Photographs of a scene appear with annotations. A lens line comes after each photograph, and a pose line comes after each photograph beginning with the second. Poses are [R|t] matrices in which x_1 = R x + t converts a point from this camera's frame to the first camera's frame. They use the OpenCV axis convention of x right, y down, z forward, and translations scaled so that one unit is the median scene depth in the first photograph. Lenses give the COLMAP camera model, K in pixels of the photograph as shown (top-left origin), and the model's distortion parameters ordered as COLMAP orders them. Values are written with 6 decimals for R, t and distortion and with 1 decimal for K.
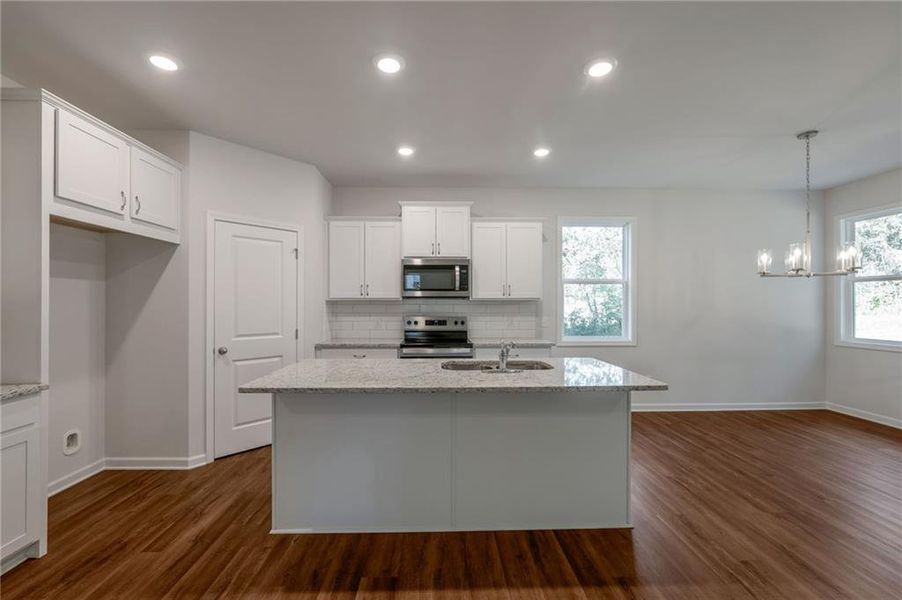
lens RADIAL K [[368.3, 0, 453.1], [0, 368.3, 298.7], [0, 0, 1]] dist [-0.000096, 0.000312]
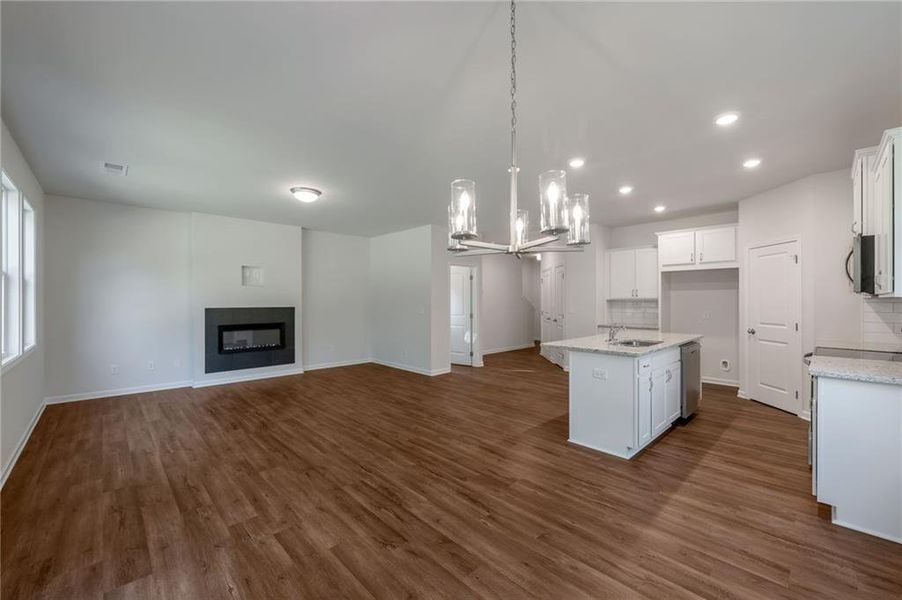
lens RADIAL K [[368.3, 0, 453.1], [0, 368.3, 298.7], [0, 0, 1]] dist [-0.000096, 0.000312]
pose [[-0.746072, -0.002010, -0.665863, 1.046480], [0.009086, 0.999872, -0.013198, 0.008700], [0.665804, -0.015896, -0.745958, 1.016008]]
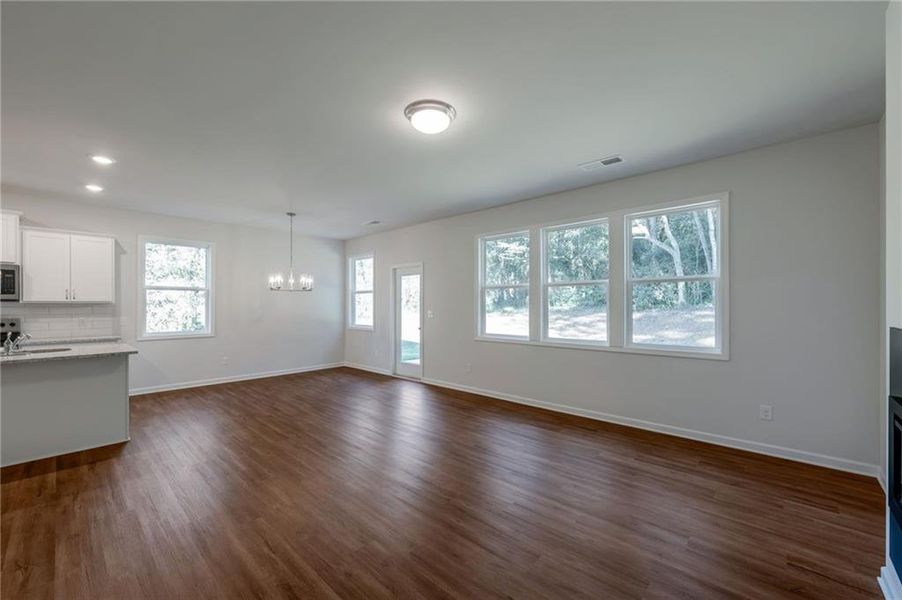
lens RADIAL K [[353.5, 0, 451.0], [0, 353.5, 300.0], [0, 0, 1]] dist [-0.000849, -0.000014]
pose [[0.700032, 0.010063, 0.714041, 0.193362], [-0.006283, 0.999949, -0.007933, -0.003935], [-0.714084, 0.001067, 0.700059, -0.617523]]
